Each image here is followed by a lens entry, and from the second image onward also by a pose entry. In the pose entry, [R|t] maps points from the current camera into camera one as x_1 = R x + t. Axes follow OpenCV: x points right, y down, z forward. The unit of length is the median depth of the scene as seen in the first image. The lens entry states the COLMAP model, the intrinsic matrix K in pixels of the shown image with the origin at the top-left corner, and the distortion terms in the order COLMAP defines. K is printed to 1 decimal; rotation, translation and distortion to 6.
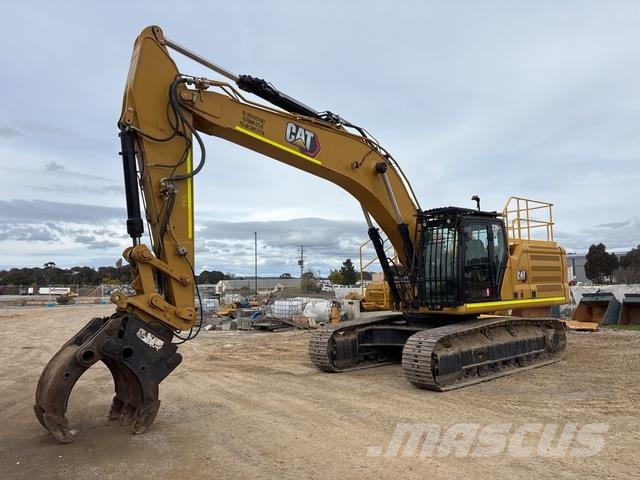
lens RADIAL K [[484.7, 0, 319.4], [0, 484.7, 243.9], [0, 0, 1]] dist [0.053028, -0.073801]
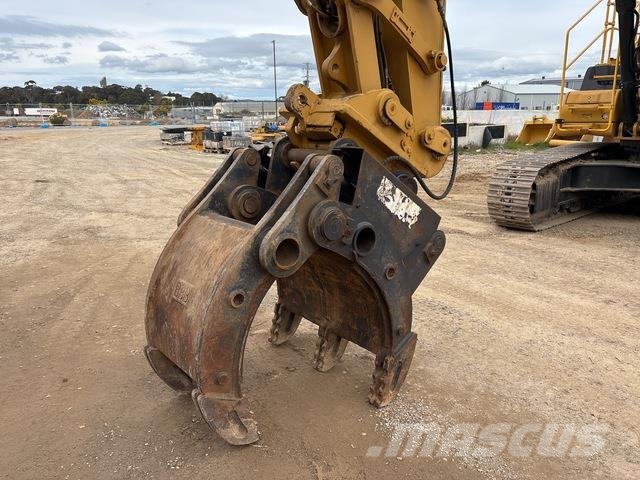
lens RADIAL K [[484.7, 0, 319.4], [0, 484.7, 243.9], [0, 0, 1]] dist [0.053028, -0.073801]
pose [[0.999917, 0.005769, 0.011506, -0.268078], [-0.009399, 0.937995, 0.346523, 0.054617], [-0.008793, -0.346602, 0.937971, 0.383928]]
